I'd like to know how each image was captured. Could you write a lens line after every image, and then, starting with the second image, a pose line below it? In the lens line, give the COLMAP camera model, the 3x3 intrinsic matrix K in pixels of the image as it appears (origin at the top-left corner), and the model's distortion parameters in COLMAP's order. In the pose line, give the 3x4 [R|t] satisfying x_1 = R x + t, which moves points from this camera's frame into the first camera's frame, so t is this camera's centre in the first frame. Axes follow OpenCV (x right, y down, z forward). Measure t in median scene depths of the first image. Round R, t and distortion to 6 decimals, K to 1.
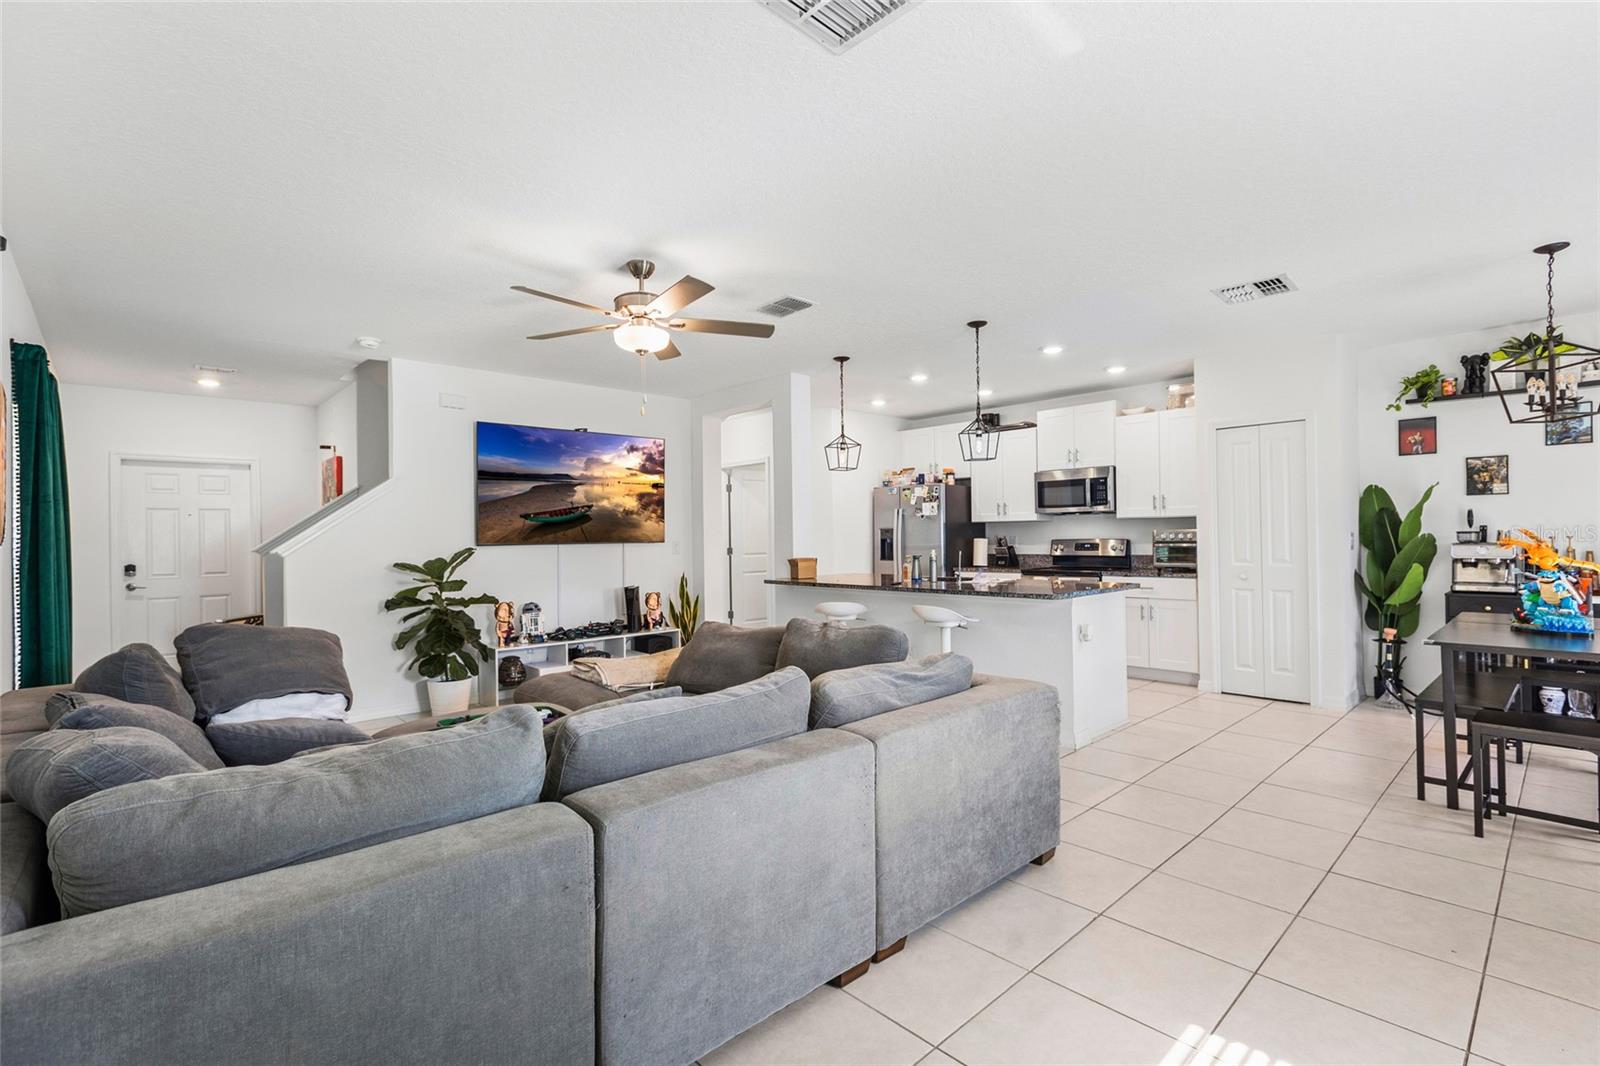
lens RADIAL K [[721.6, 0, 805.5], [0, 721.6, 533.3], [0, 0, 1]] dist [-0.001572, -0.000101]
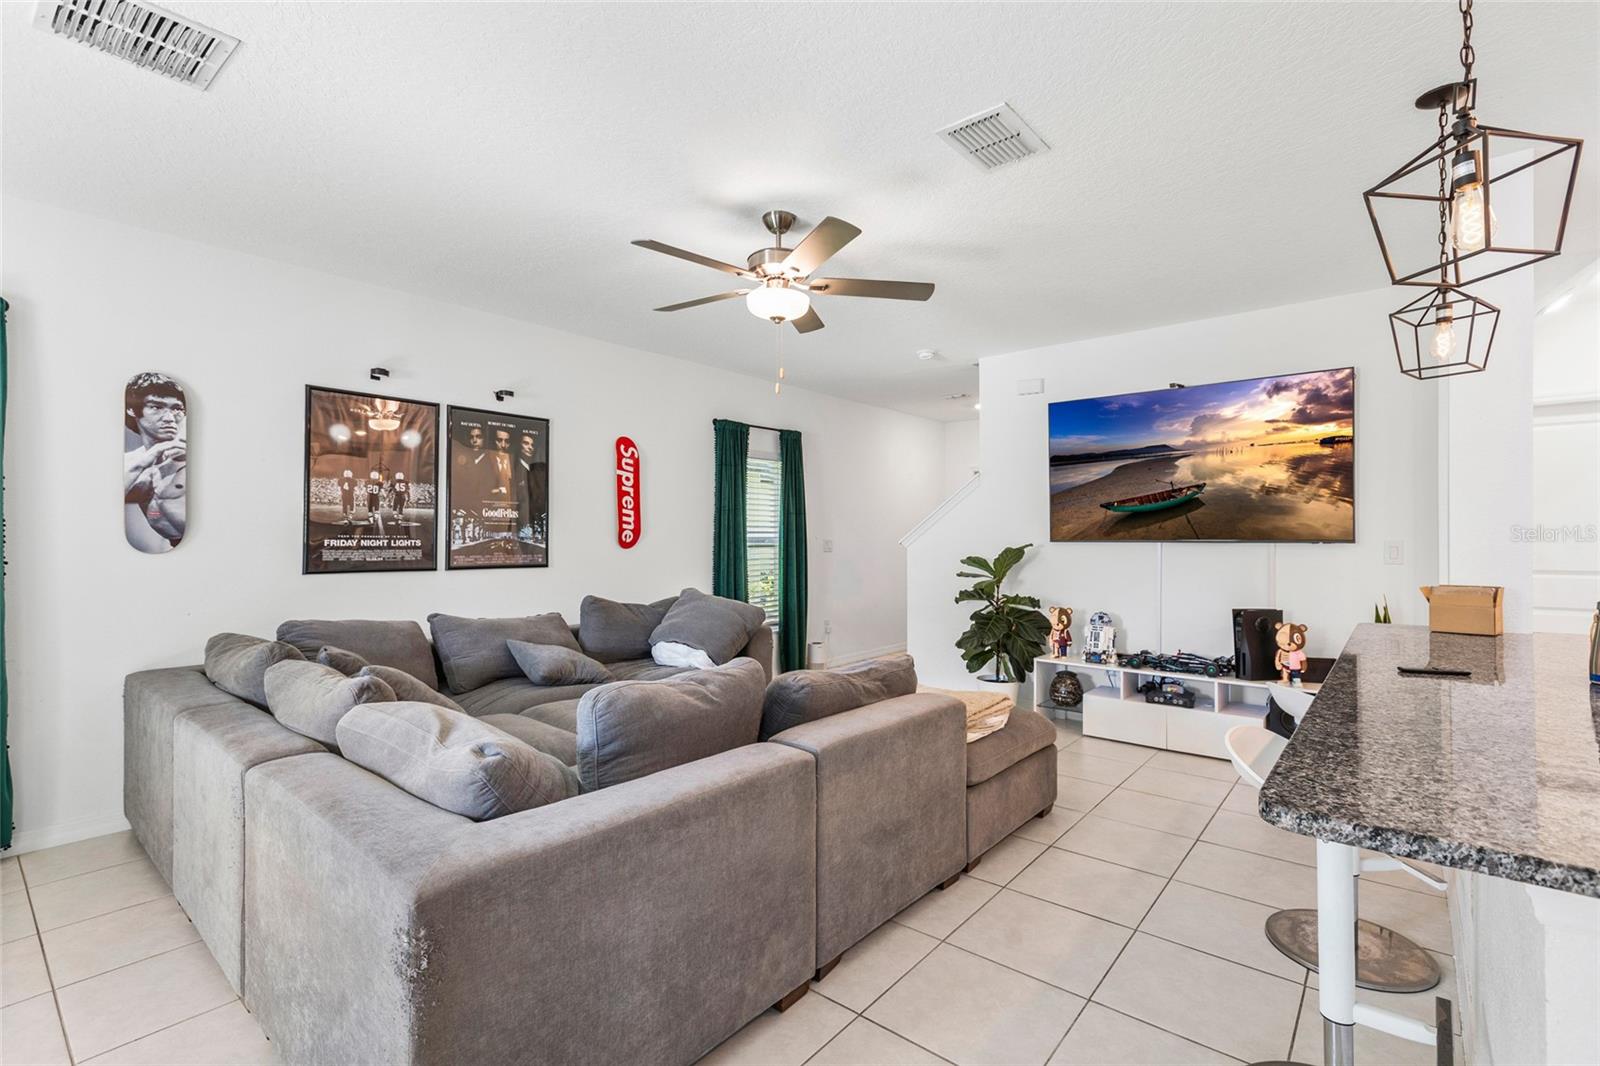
lens RADIAL K [[719.5, 0, 806.5], [0, 719.5, 530.2], [0, 0, 1]] dist [0.001616, 0.000012]
pose [[0.127532, 0.006724, -0.991812, 0.354453], [0.003748, 0.999967, 0.007261, -0.003326], [0.991827, -0.004643, 0.127502, 0.519464]]
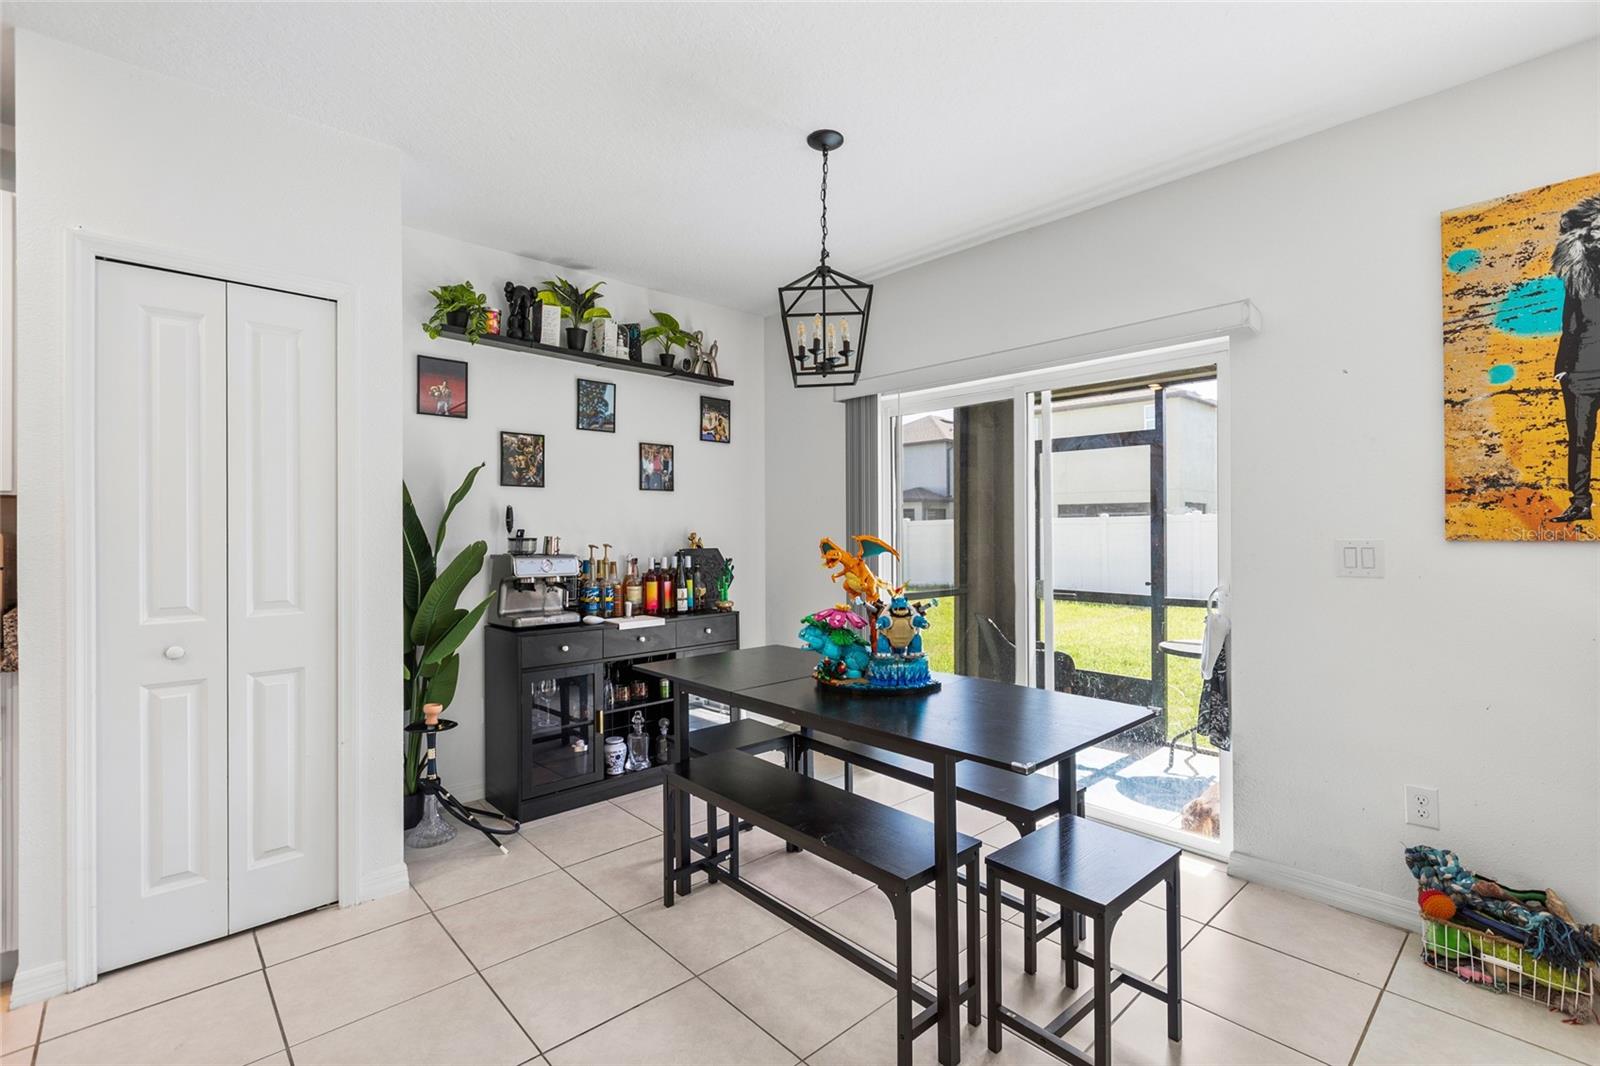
lens RADIAL K [[719.5, 0, 806.5], [0, 719.5, 530.2], [0, 0, 1]] dist [0.001616, 0.000012]
pose [[0.002683, 0.012683, 0.999916, 0.183599], [-0.000396, 0.999920, -0.012682, -0.001415], [-0.999996, -0.000362, 0.002688, 0.563612]]
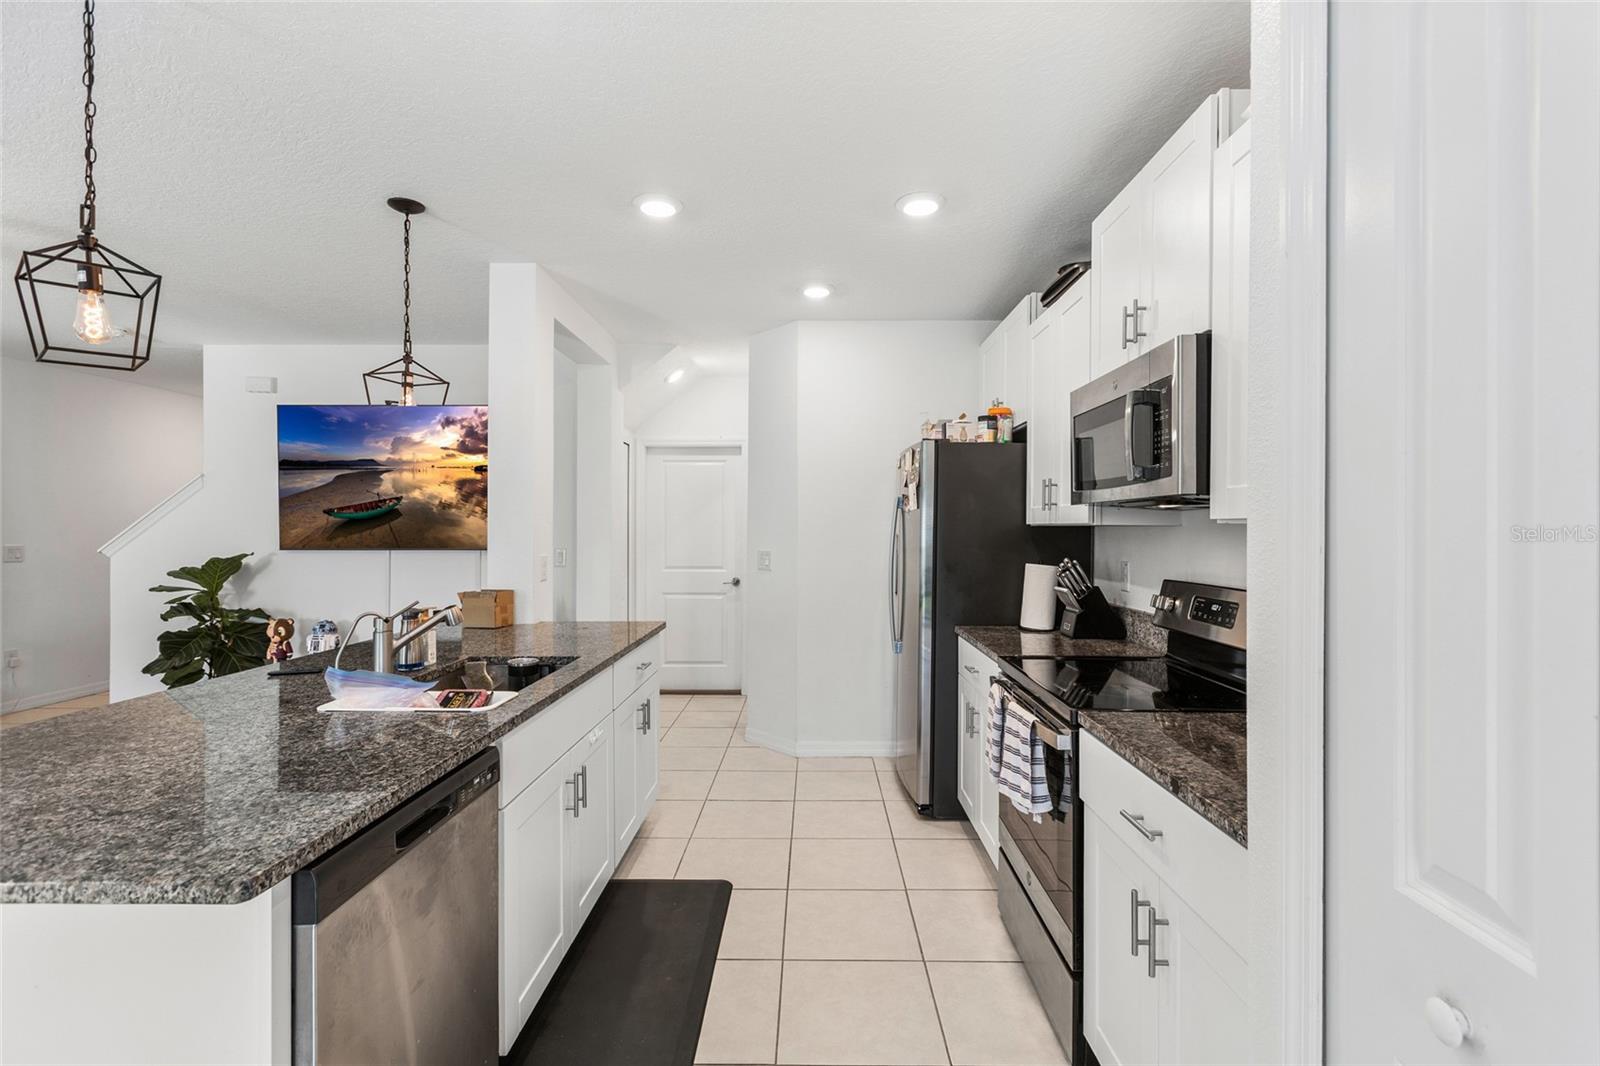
lens RADIAL K [[716.9, 0, 796.6], [0, 716.9, 530.1], [0, 0, 1]] dist [0.004503, -0.000441]
pose [[0.721904, 0.016894, -0.691787, 0.523986], [-0.008757, 0.999845, 0.015279, -0.021625], [0.691938, -0.004972, 0.721940, 0.718467]]
